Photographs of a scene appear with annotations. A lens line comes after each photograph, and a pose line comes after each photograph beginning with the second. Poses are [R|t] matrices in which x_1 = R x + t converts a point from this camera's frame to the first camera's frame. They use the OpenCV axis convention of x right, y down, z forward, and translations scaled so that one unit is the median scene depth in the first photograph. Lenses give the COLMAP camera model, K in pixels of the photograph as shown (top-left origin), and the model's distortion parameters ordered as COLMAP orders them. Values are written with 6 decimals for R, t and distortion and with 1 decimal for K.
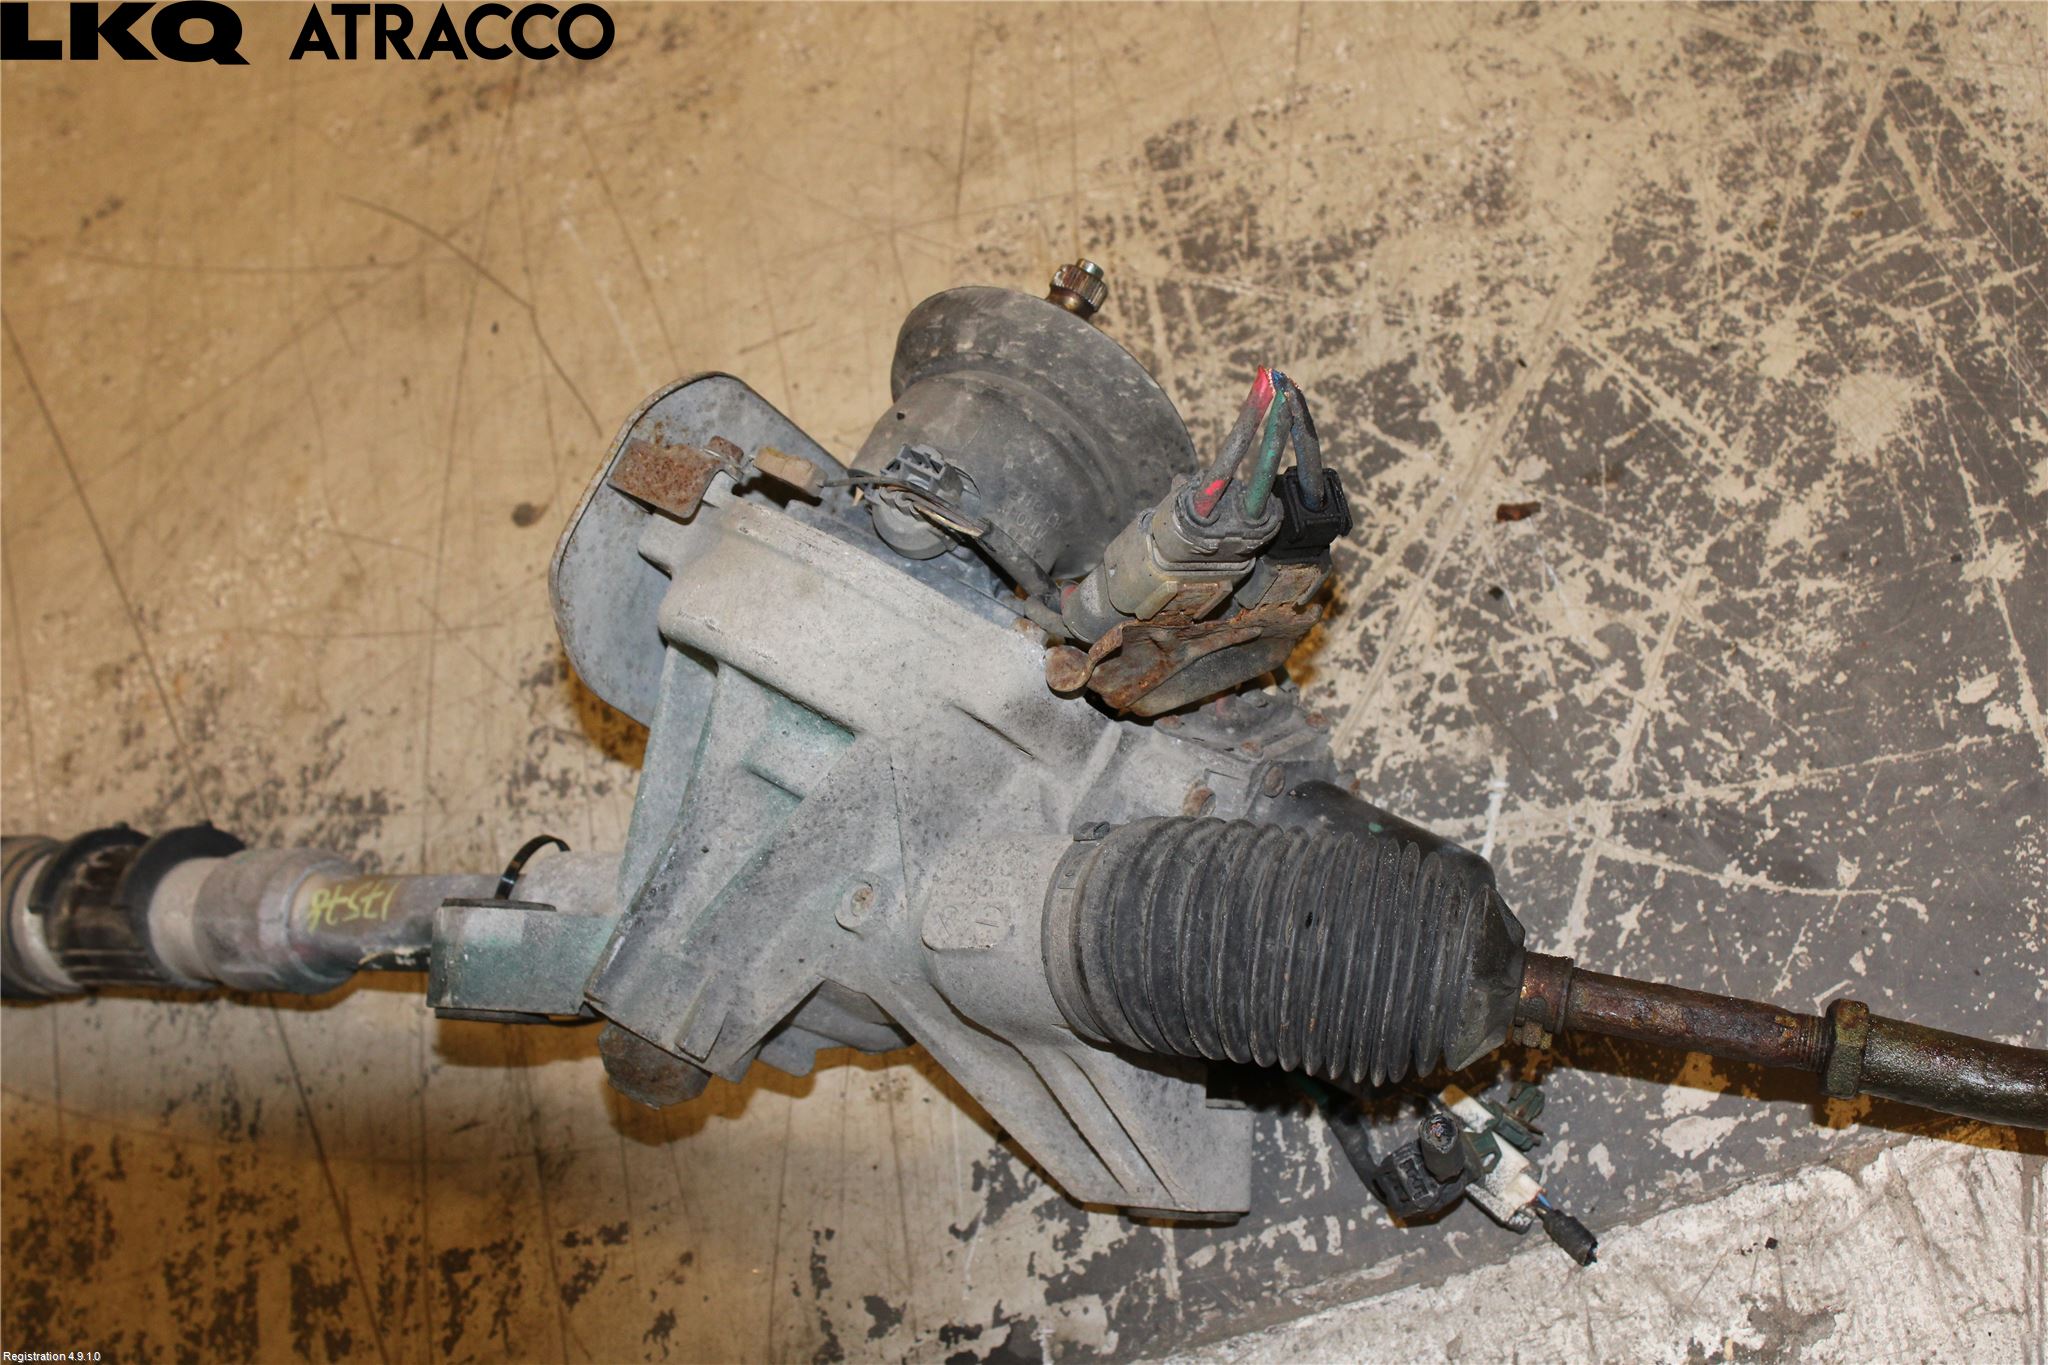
lens RADIAL K [[3071.0, 0, 1024.4], [0, 3071.0, 684.6], [0, 0, 1]] dist [-0.010591, 0.000000]
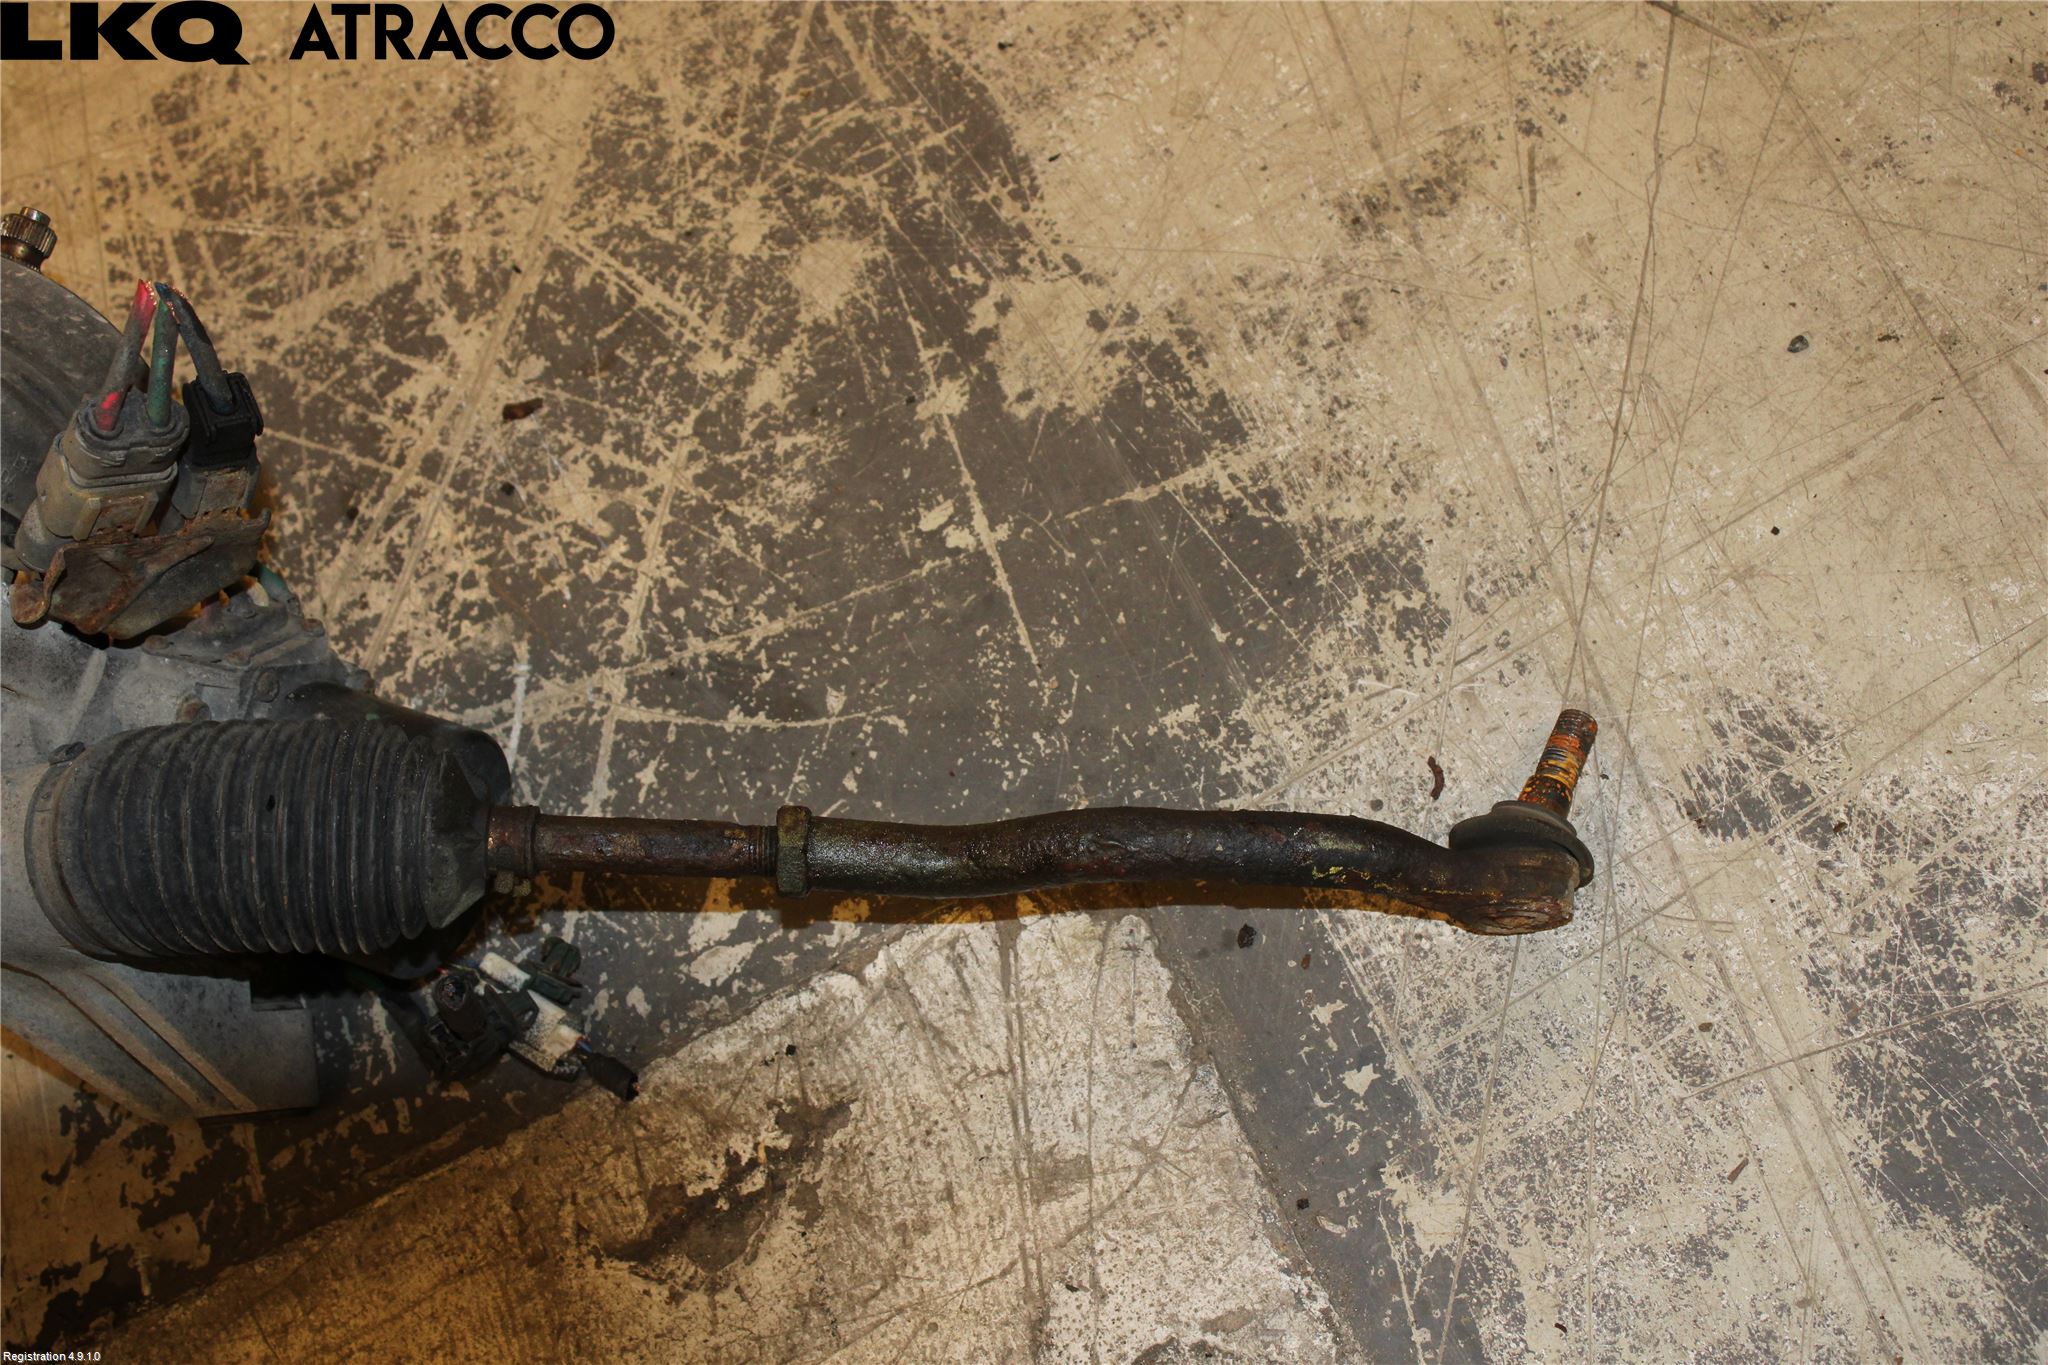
lens RADIAL K [[3071.0, 0, 1024.1], [0, 3071.0, 680.1], [0, 0, 1]] dist [-0.010591, 0.000000]
pose [[0.970187, -0.134042, 0.201917, 0.109908], [0.132858, 0.990944, 0.019468, 0.039432], [-0.202698, 0.007938, 0.979209, -0.058521]]
